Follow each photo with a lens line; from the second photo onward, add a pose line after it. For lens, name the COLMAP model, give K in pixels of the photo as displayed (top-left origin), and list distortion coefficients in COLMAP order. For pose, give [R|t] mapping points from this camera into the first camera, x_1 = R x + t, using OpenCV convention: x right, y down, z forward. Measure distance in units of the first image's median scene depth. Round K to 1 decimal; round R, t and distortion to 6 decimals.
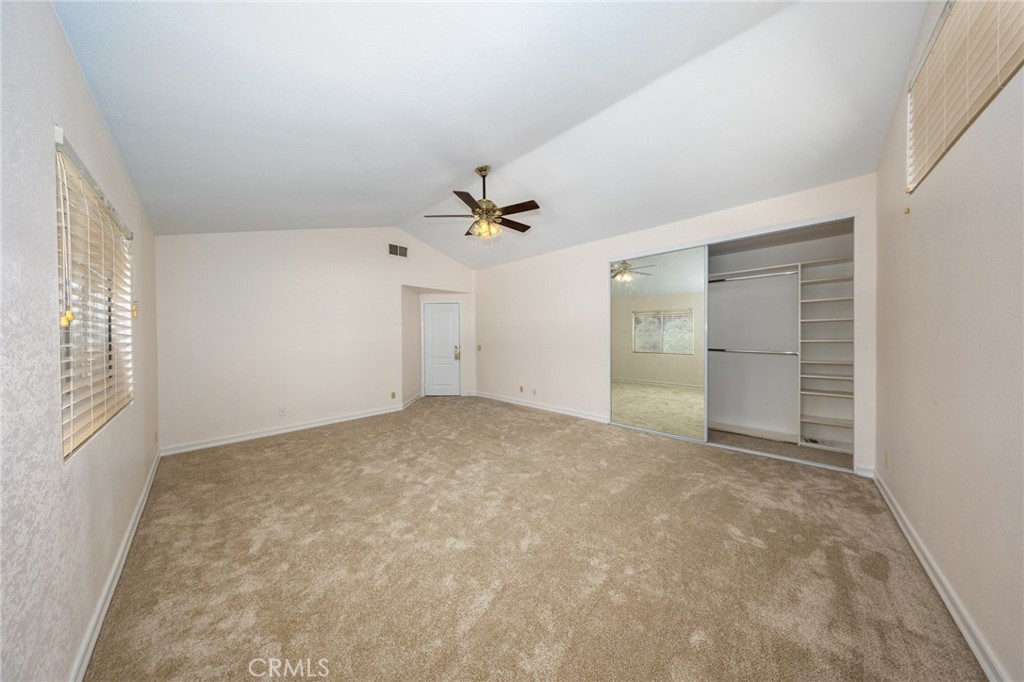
lens RADIAL K [[295.8, 0, 506.8], [0, 295.8, 341.8], [0, 0, 1]] dist [-0.000970, -0.000157]
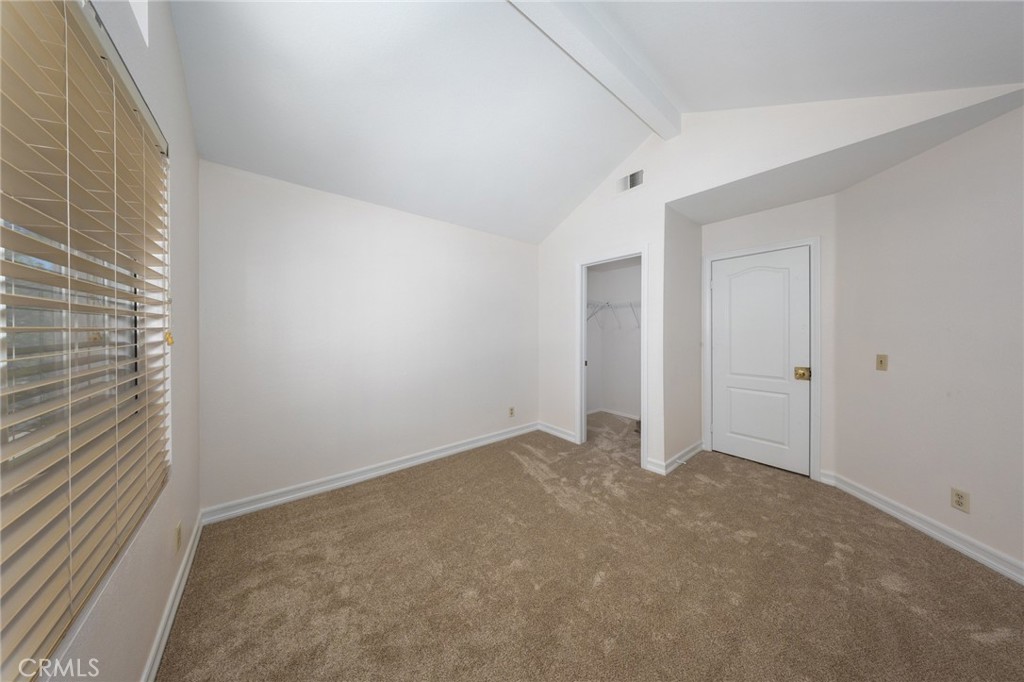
lens RADIAL K [[295.8, 0, 513.3], [0, 295.8, 333.4], [0, 0, 1]] dist [-0.000970, -0.000157]
pose [[0.994225, 0.010719, -0.106775, -0.468324], [-0.009609, 0.999894, 0.010910, 0.001547], [0.106881, -0.009821, 0.994223, 0.454612]]
